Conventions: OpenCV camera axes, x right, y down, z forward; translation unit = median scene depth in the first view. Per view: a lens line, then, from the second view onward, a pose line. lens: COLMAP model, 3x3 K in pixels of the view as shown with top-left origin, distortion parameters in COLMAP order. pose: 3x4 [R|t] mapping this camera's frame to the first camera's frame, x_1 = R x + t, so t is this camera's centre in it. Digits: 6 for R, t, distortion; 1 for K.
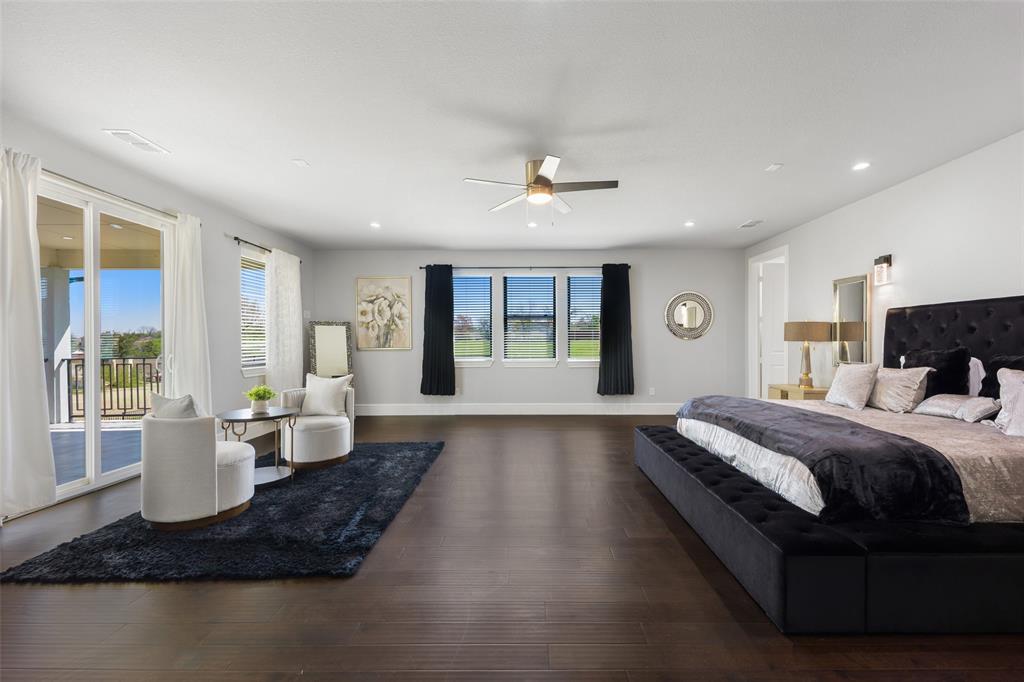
lens RADIAL K [[419.2, 0, 508.4], [0, 419.2, 342.4], [0, 0, 1]] dist [0.006855, -0.000582]
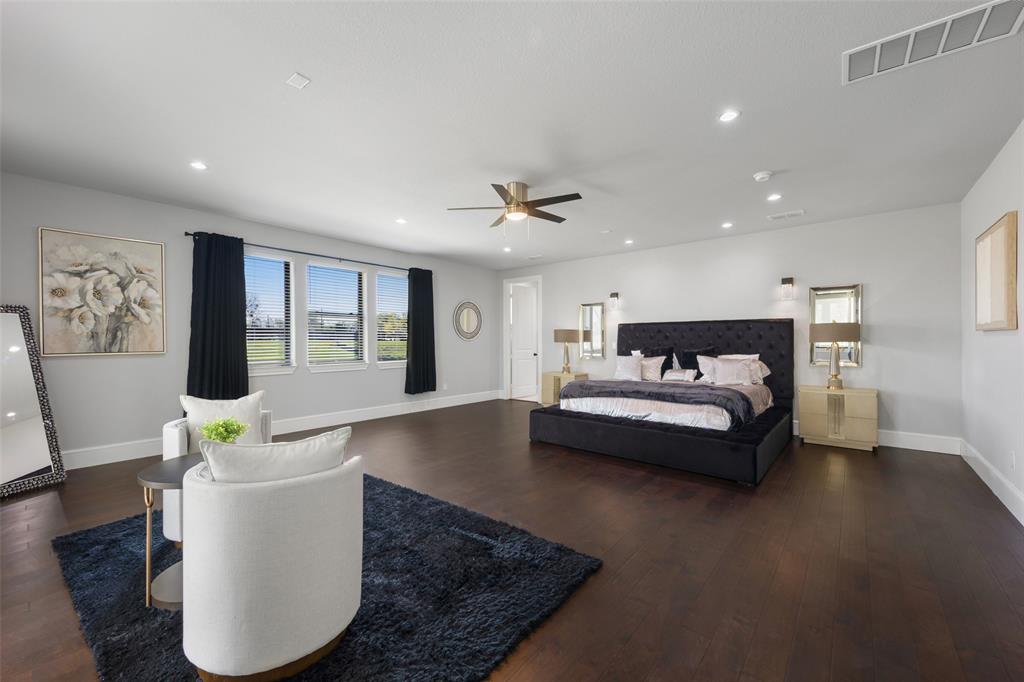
lens RADIAL K [[419.2, 0, 508.4], [0, 419.2, 342.4], [0, 0, 1]] dist [0.006855, -0.000582]
pose [[0.618103, -0.000123, 0.786097, -0.422050], [-0.000613, 1.000000, 0.000638, -0.002495], [-0.786097, -0.000876, 0.618102, 0.165804]]
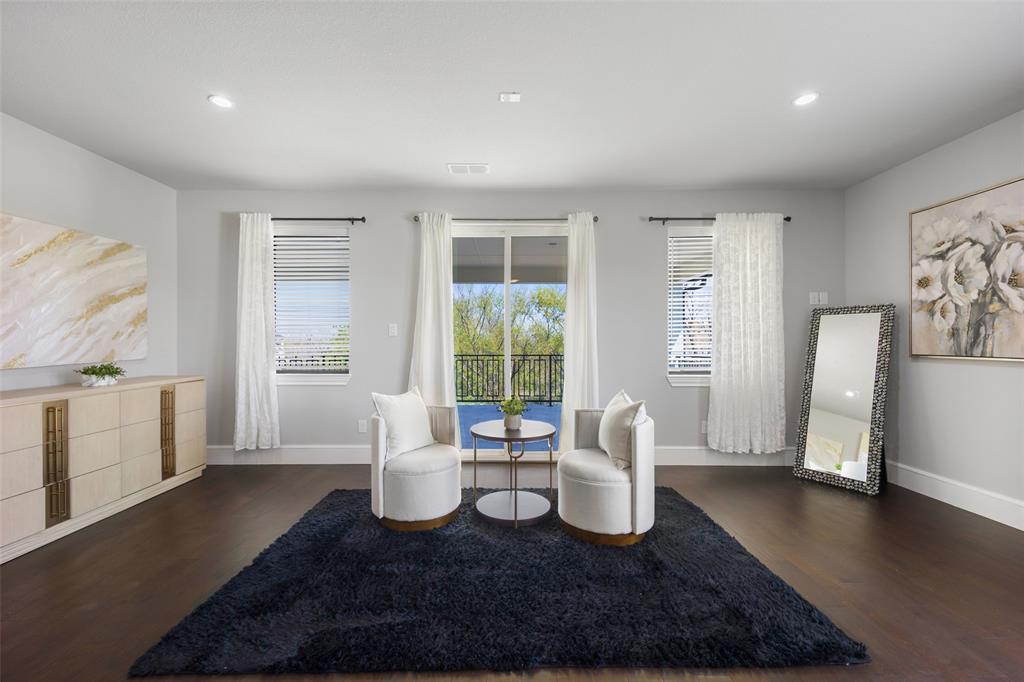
lens RADIAL K [[419.2, 0, 508.4], [0, 419.2, 342.4], [0, 0, 1]] dist [0.006855, -0.000582]
pose [[0.013219, 0.012249, -0.999838, 0.136002], [0.007618, 0.999895, 0.012350, -0.010848], [0.999884, -0.007780, 0.013124, 0.520031]]
